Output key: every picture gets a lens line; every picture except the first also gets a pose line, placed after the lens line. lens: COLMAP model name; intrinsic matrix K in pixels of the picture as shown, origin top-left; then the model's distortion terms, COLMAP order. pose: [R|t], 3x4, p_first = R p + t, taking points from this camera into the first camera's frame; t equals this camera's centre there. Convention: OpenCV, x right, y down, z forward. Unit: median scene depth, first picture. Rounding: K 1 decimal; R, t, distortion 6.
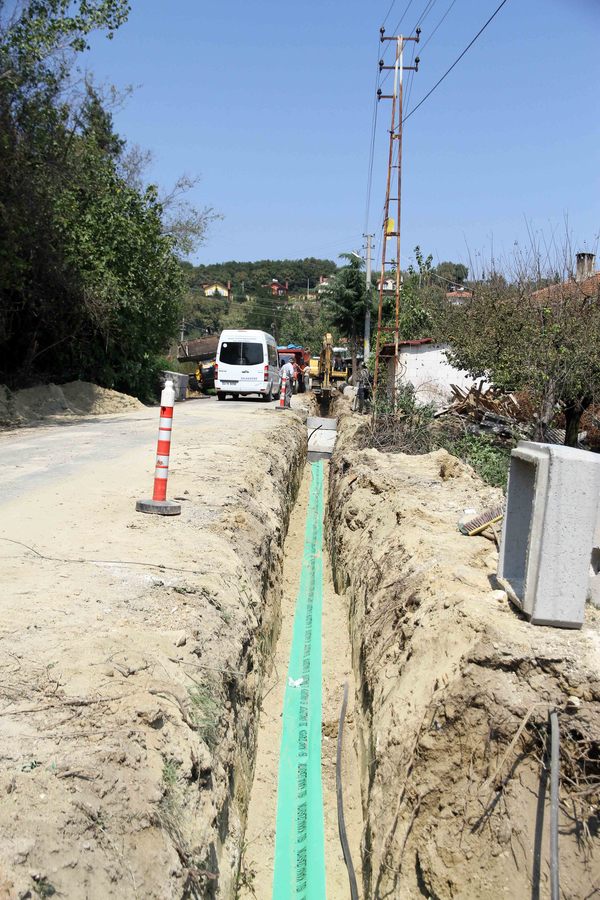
lens RADIAL K [[1053.1, 0, 302.6], [0, 1053.1, 475.3], [0, 0, 1]] dist [0.088976, 0.055590]
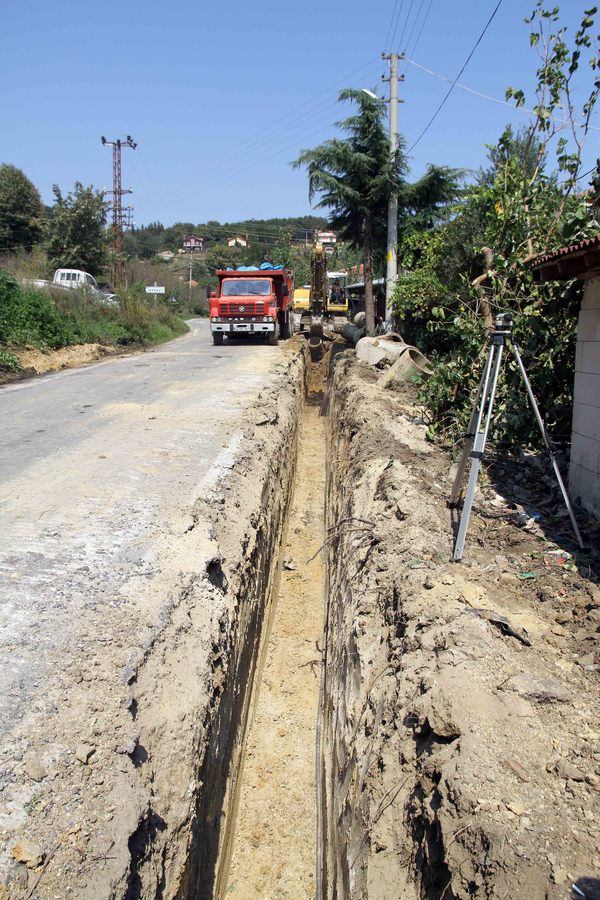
lens RADIAL K [[721.6, 0, 300.0], [0, 721.6, 450.0], [0, 0, 1]] dist [-0.146797, 0.269646]
pose [[0.999780, -0.017645, -0.011380, 0.081774], [0.018748, 0.994254, 0.105395, -0.352723], [0.009455, -0.105586, 0.994365, 3.410548]]
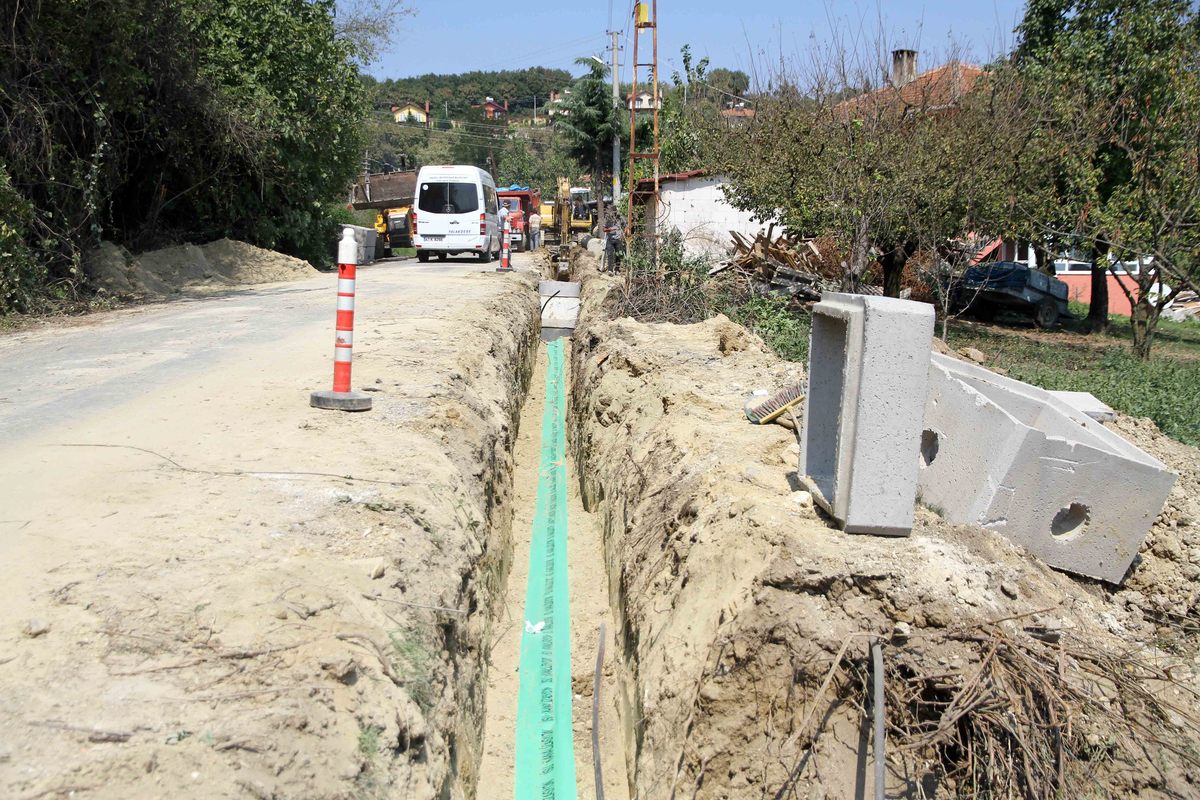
lens RADIAL K [[1408.4, 0, 601.1], [0, 1408.4, 427.7], [0, 0, 1]] dist [0.085768, 0.004996]
pose [[0.998473, -0.032712, 0.044524, 0.000280], [0.030607, 0.998419, 0.047152, 0.008105], [-0.045996, -0.045717, 0.997895, 0.005143]]
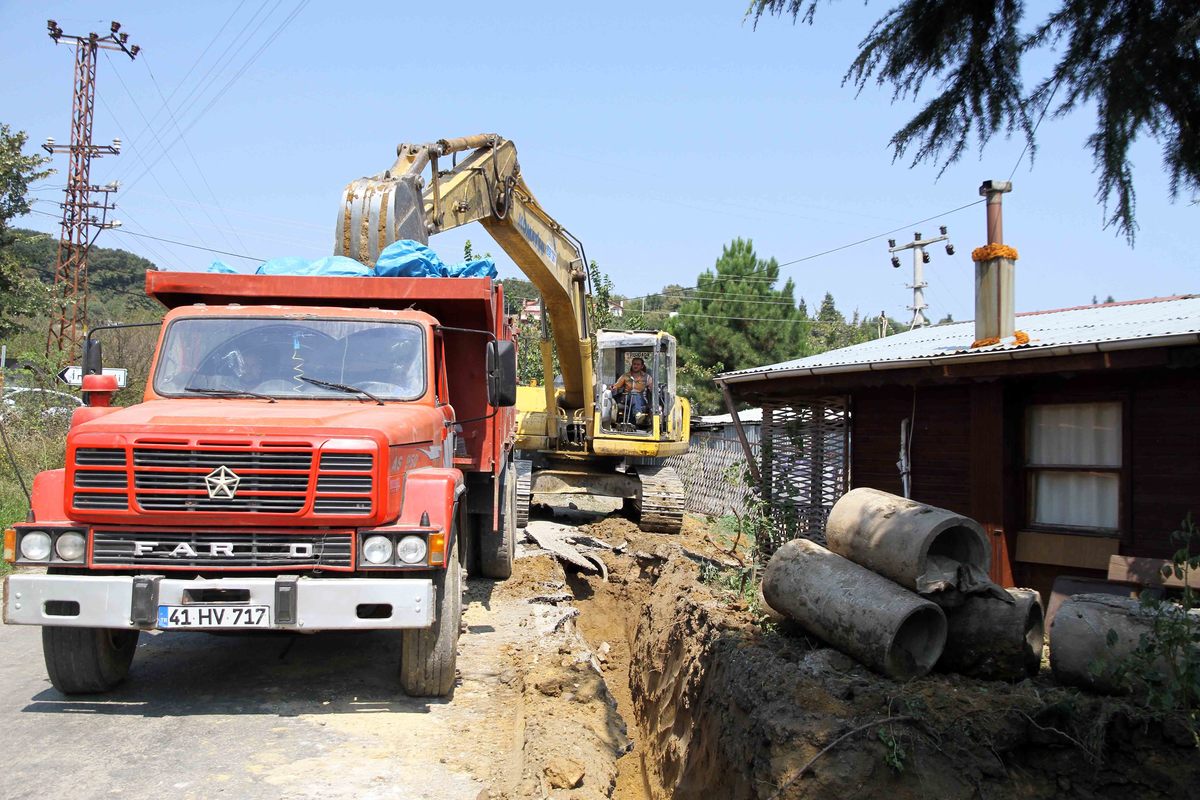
lens RADIAL K [[1108.9, 0, 600.0], [0, 1108.9, 400.0], [0, 0, 1]] dist [-0.005425, -0.004007]
pose [[0.995858, 0.004338, 0.090820, 0.004836], [0.005657, 0.993970, -0.109508, -0.562606], [-0.090747, 0.109568, 0.989828, 5.360688]]
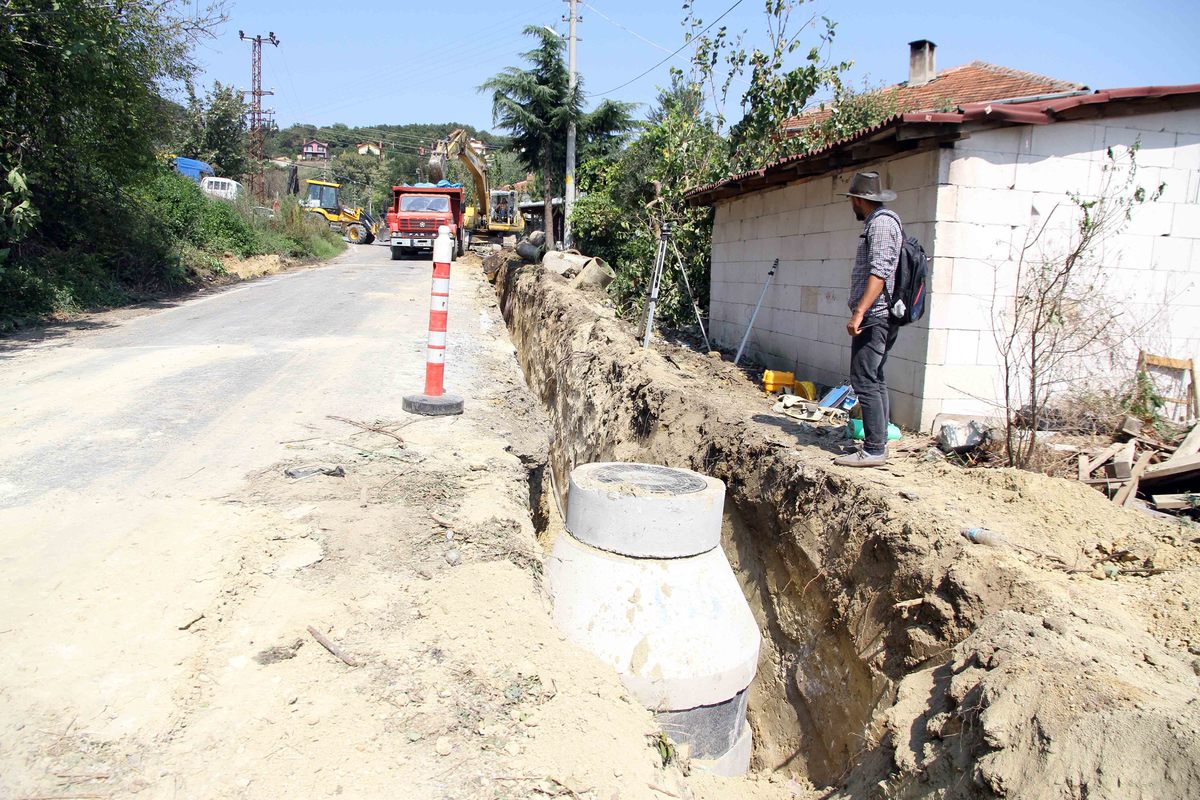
lens RADIAL K [[829.2, 0, 600.0], [0, 829.2, 400.0], [0, 0, 1]] dist [-0.113343, 0.112522]
pose [[0.983594, -0.024272, 0.178753, -0.057572], [0.003849, 0.993505, 0.113726, -0.289340], [-0.180353, -0.111172, 0.977299, 2.884015]]
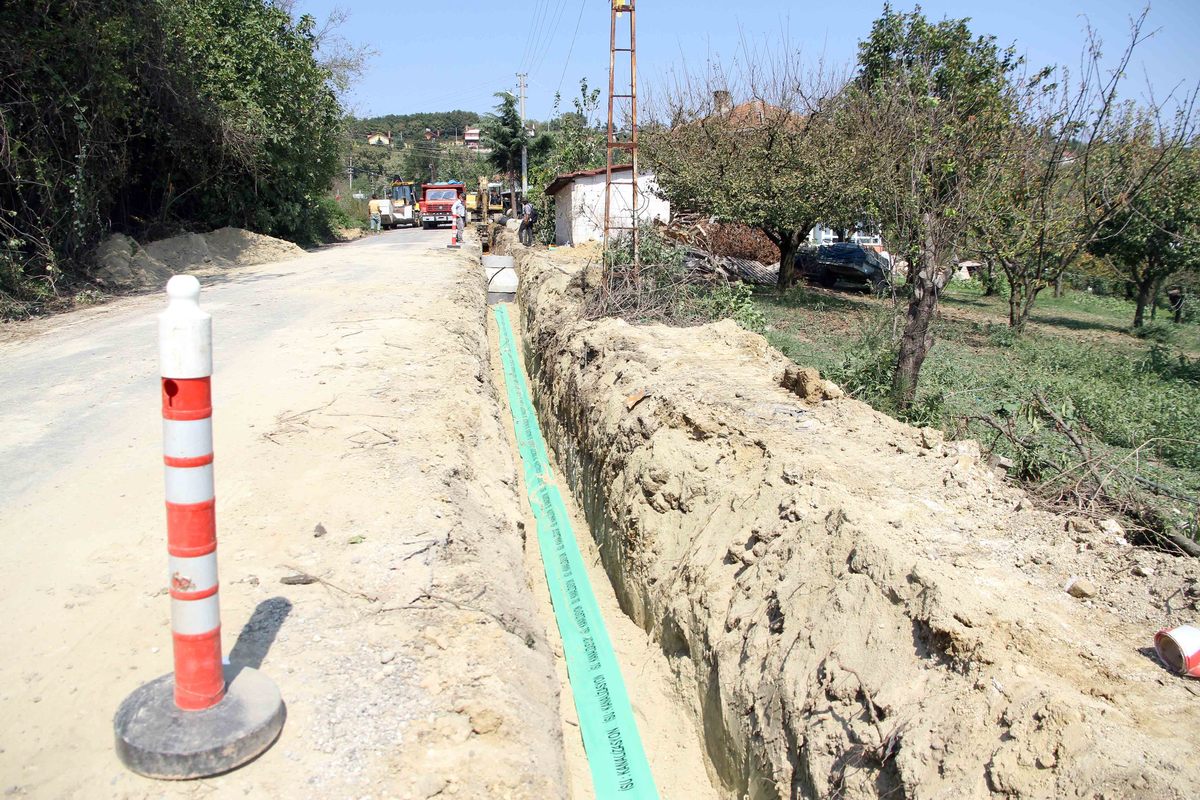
lens RADIAL K [[829.2, 0, 600.0], [0, 829.2, 400.0], [0, 0, 1]] dist [-0.113343, 0.112522]
pose [[0.985111, -0.063903, 0.159600, -0.060974], [0.041605, 0.989370, 0.139339, -0.085251], [-0.166808, -0.130625, 0.977298, 0.804256]]
